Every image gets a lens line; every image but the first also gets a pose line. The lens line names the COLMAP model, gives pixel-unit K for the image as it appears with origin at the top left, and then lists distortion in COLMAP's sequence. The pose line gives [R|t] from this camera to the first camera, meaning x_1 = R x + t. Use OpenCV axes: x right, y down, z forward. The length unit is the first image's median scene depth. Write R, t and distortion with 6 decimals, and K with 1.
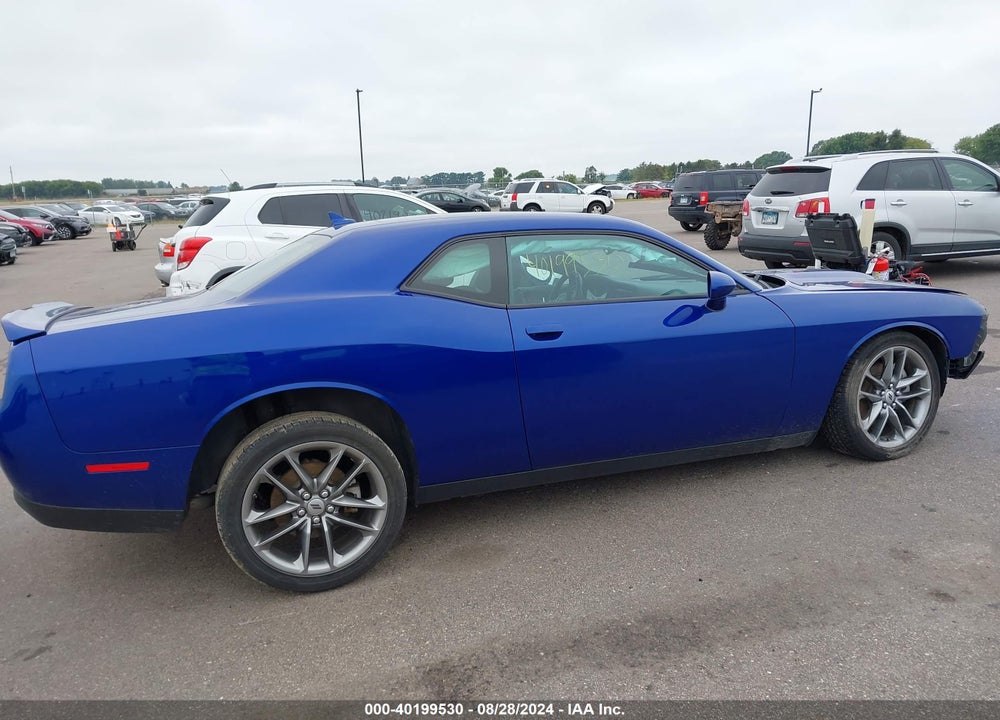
lens RADIAL K [[777.8, 0, 494.9], [0, 777.8, 330.7], [0, 0, 1]] dist [0.007860, -0.003042]
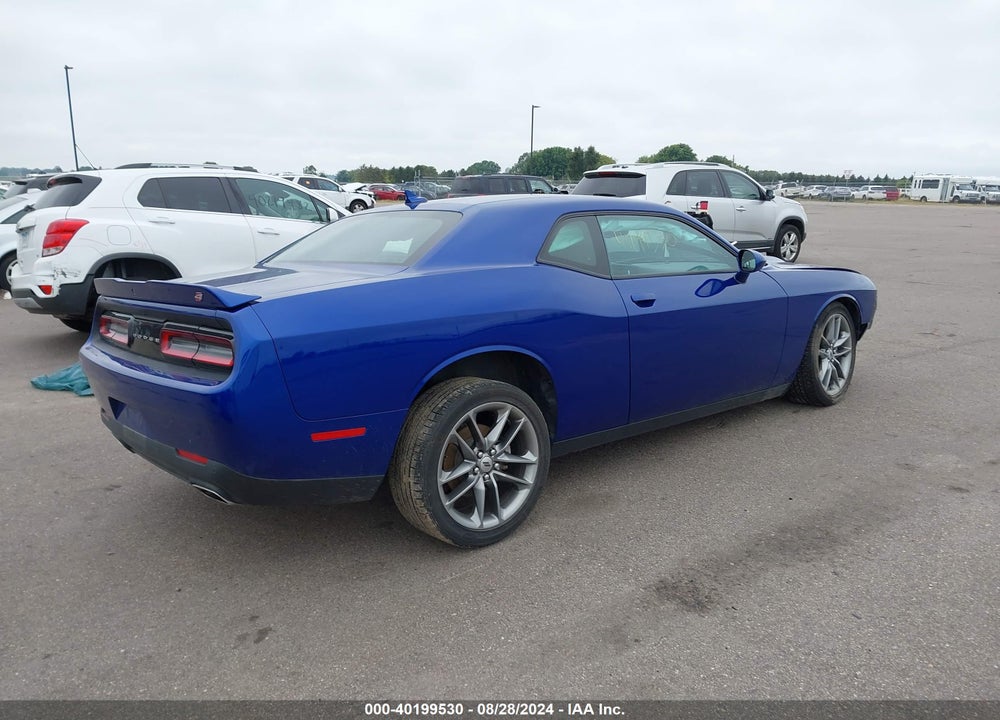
lens RADIAL K [[777.8, 0, 494.9], [0, 777.8, 330.7], [0, 0, 1]] dist [0.007860, -0.003042]
pose [[0.943512, -0.023264, 0.330521, -0.497857], [0.023736, 0.999715, 0.002608, 0.037051], [-0.330488, 0.005385, 0.943795, -0.001063]]
